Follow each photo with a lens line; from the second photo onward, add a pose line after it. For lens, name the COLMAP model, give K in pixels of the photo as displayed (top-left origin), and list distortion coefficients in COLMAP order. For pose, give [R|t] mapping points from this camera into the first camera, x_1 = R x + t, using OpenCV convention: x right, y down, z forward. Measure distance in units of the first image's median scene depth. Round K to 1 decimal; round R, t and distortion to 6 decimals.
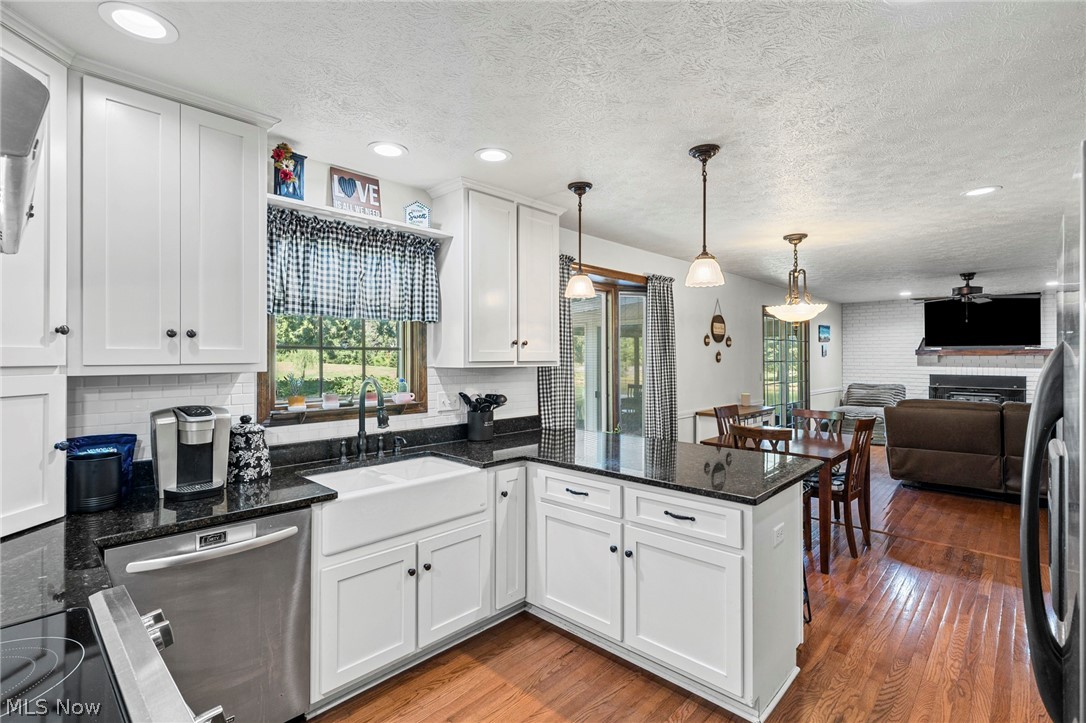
lens RADIAL K [[508.6, 0, 536.5], [0, 508.6, 359.1], [0, 0, 1]] dist [-0.000059, 0.000095]
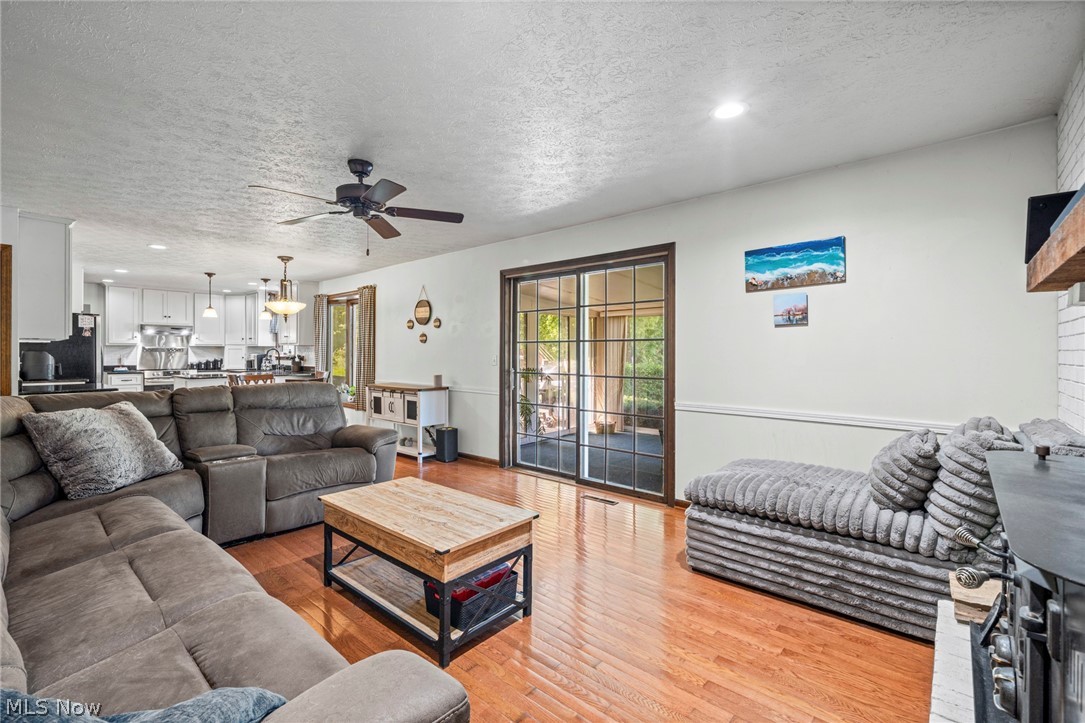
lens RADIAL K [[480.5, 0, 538.5], [0, 480.5, 350.8], [0, 0, 1]] dist [0.001075, -0.000009]
pose [[0.039831, -0.002545, -0.999203, 2.843506], [-0.005014, 0.999984, -0.002746, 0.049326], [0.999194, 0.005120, 0.039818, 2.450786]]
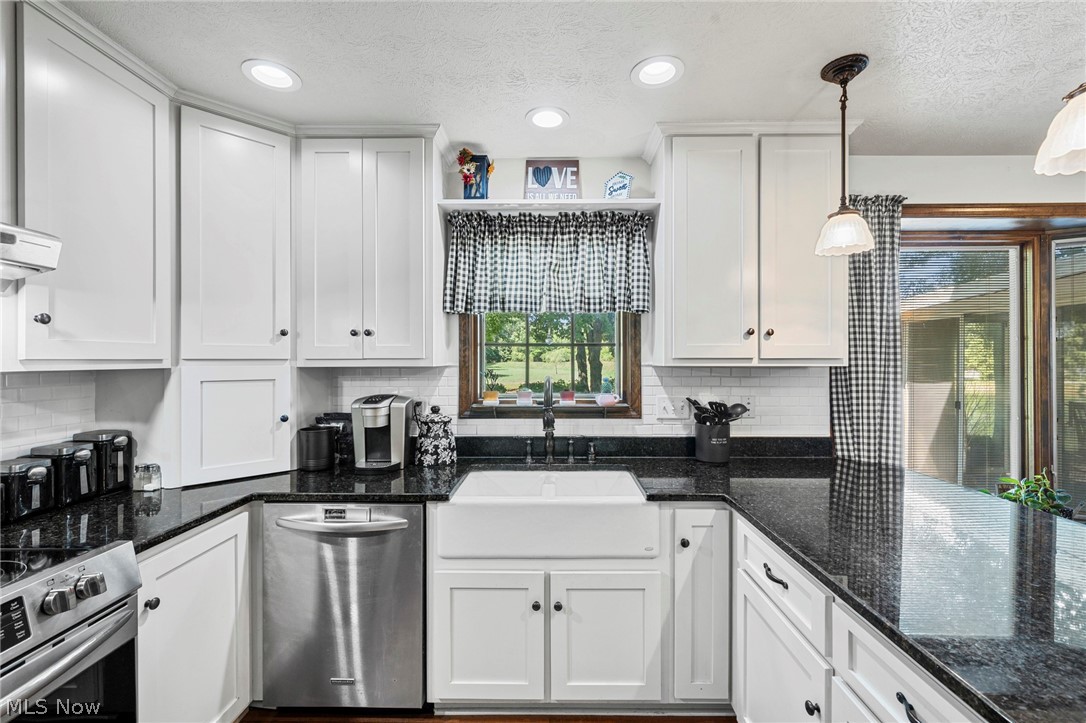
lens RADIAL K [[458.6, 0, 543.8], [0, 458.6, 363.2], [0, 0, 1]] dist [-0.002098, -0.000519]
pose [[0.689074, 0.005232, -0.724672, 0.238147], [-0.002017, 0.999984, 0.005302, 0.009101], [0.724688, -0.002192, 0.689074, 0.370871]]
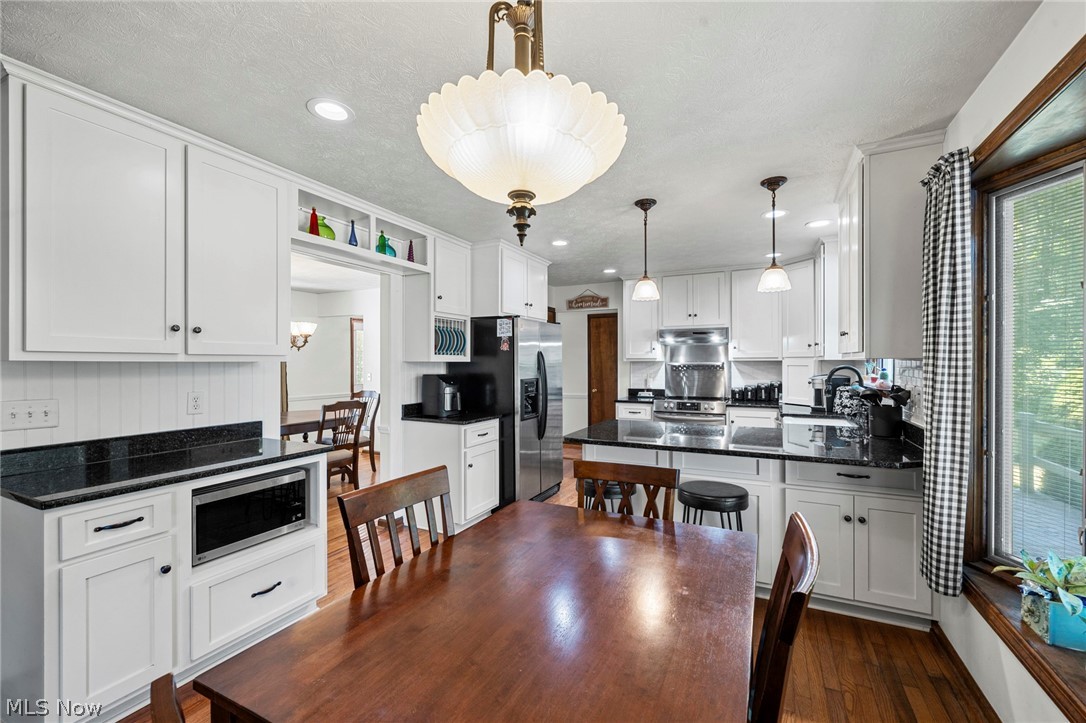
lens RADIAL K [[458.6, 0, 543.8], [0, 458.6, 363.2], [0, 0, 1]] dist [-0.002098, -0.000519]
pose [[-0.952118, 0.006025, -0.305673, 0.828791], [0.004747, 0.999977, 0.004922, 0.017843], [0.305695, 0.003235, -0.952124, 1.782184]]
